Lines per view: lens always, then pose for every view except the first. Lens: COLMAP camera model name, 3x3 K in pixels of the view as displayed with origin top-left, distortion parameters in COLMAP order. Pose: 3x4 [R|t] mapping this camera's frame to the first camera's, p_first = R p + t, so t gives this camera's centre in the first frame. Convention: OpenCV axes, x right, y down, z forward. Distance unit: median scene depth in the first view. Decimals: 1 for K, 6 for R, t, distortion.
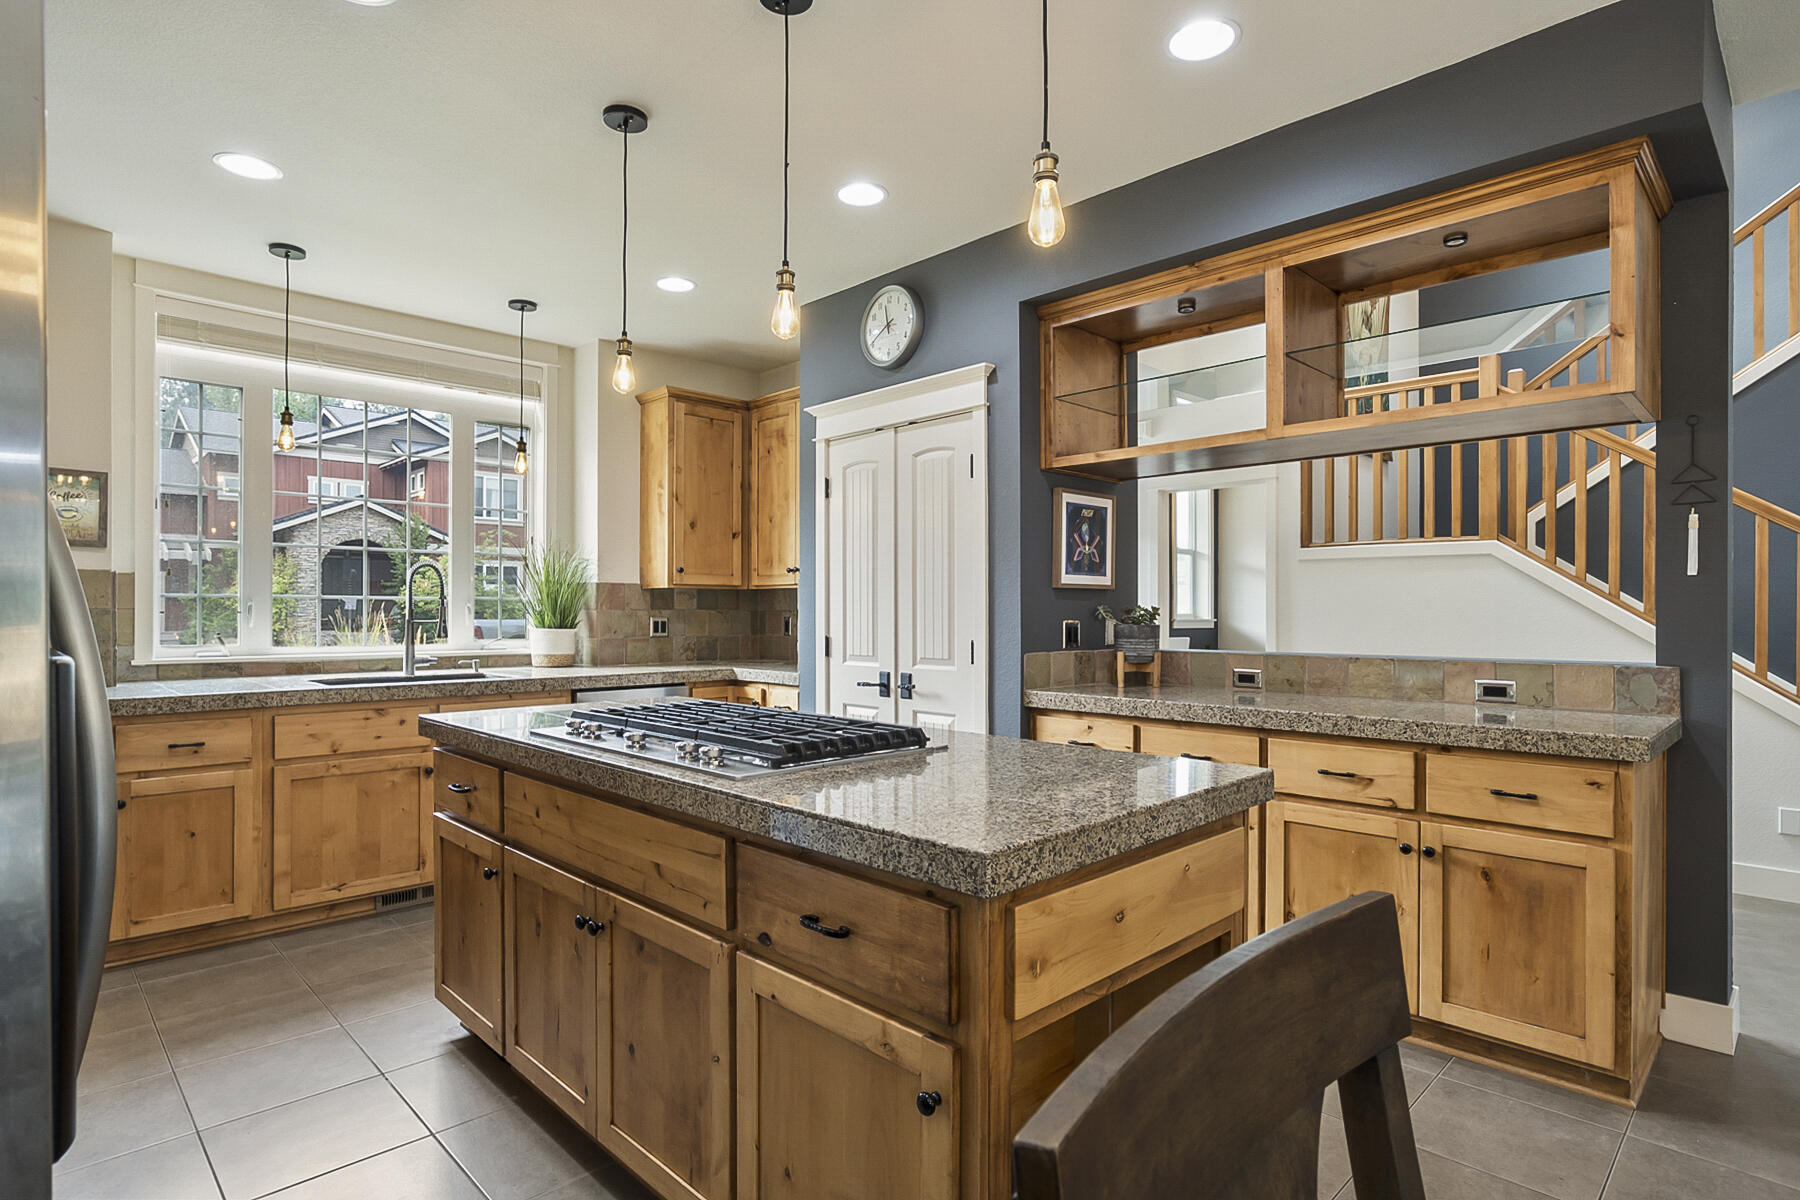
lens RADIAL K [[936.1, 0, 901.0], [0, 936.1, 607.1], [0, 0, 1]] dist [-0.030970, 0.017960]
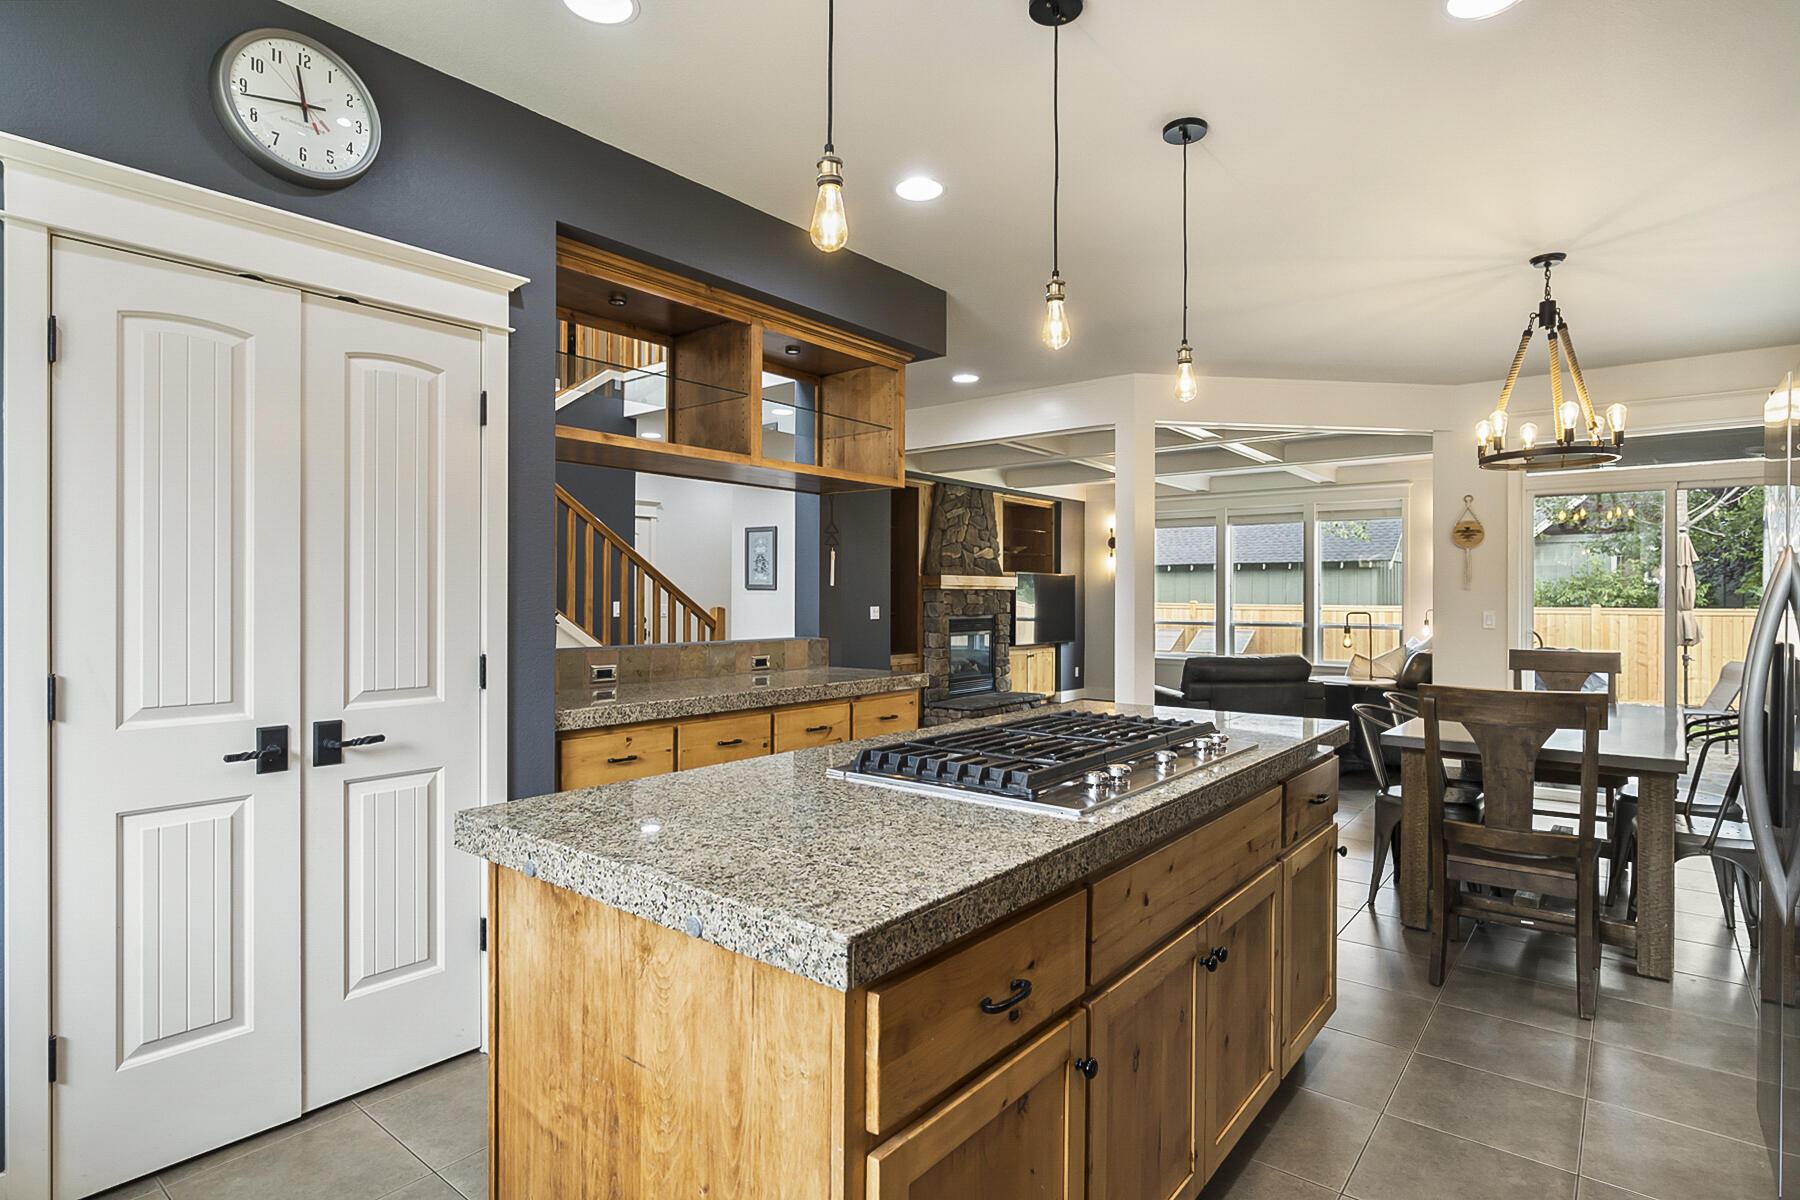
lens RADIAL K [[920.0, 0, 901.8], [0, 920.0, 601.1], [0, 0, 1]] dist [-0.011560, 0.001781]
pose [[-0.115025, -0.005333, 0.993348, -0.620909], [-0.006673, 0.999967, 0.004595, -0.009980], [-0.993340, -0.006101, -0.115057, 0.729890]]
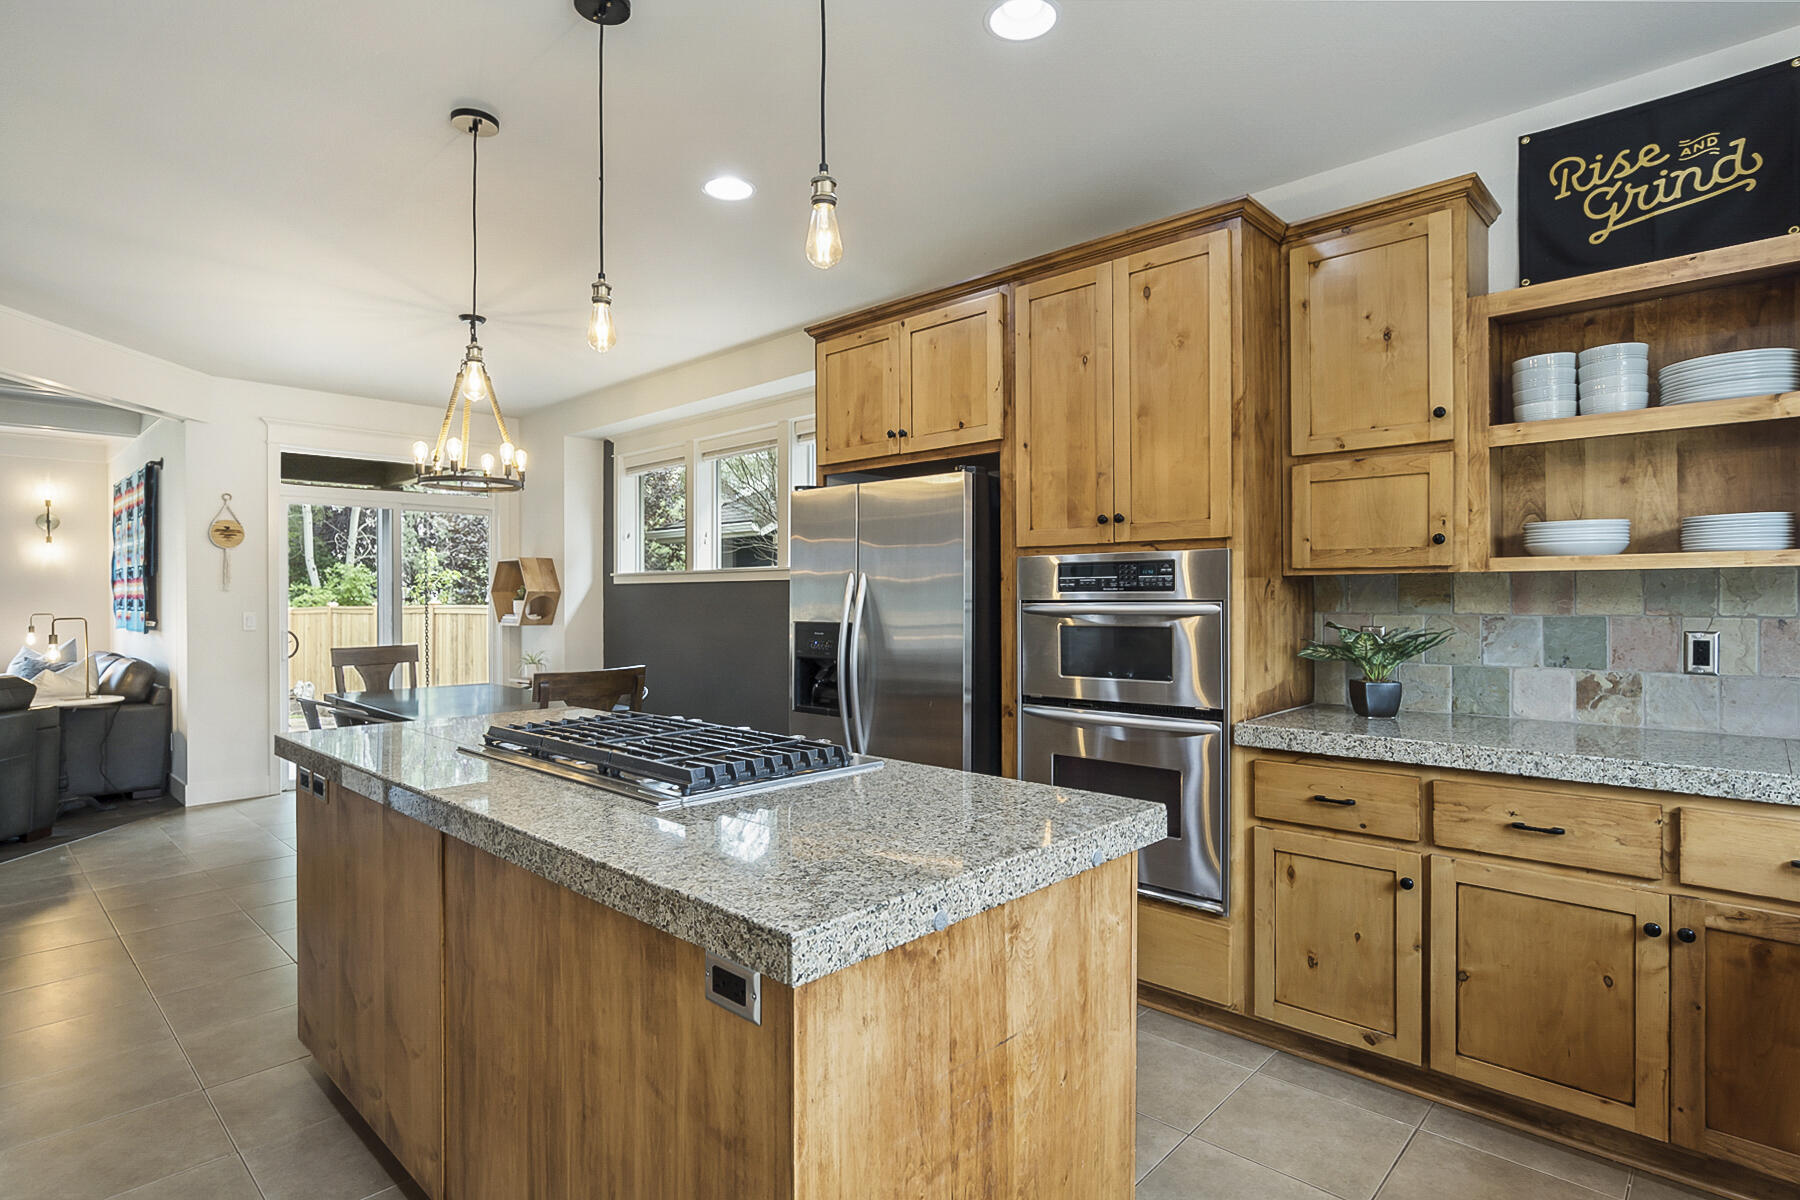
lens RADIAL K [[920.0, 0, 901.8], [0, 920.0, 601.1], [0, 0, 1]] dist [-0.011560, 0.001781]
pose [[-0.999186, 0.001856, -0.040303, -0.232102], [0.001806, 0.999998, 0.001293, -0.012382], [0.040306, 0.001220, -0.999187, 1.135578]]
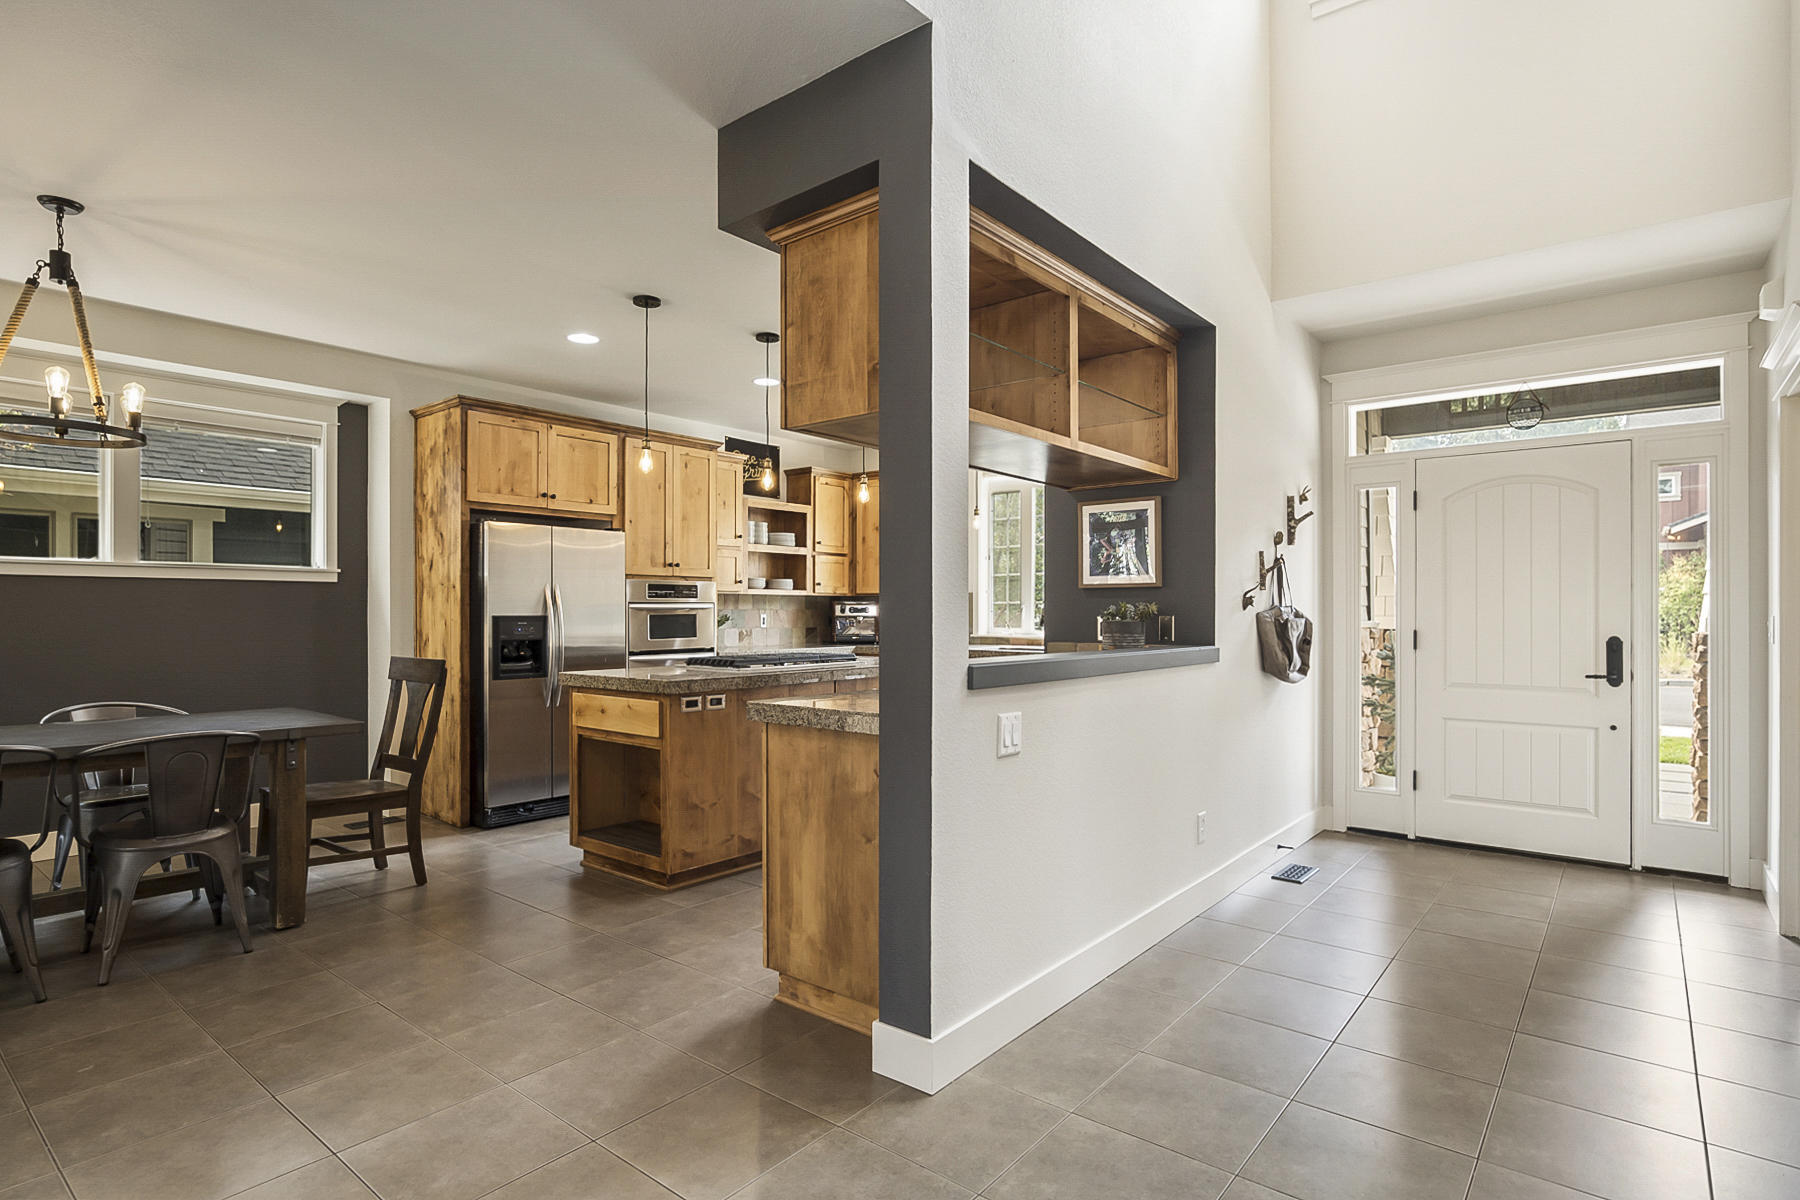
lens RADIAL K [[920.0, 0, 901.8], [0, 920.0, 601.1], [0, 0, 1]] dist [-0.011560, 0.001781]
pose [[0.114369, -0.014154, -0.993338, 1.222462], [0.004821, 0.999895, -0.013692, 0.010131], [0.993427, -0.003223, 0.114425, 0.607533]]
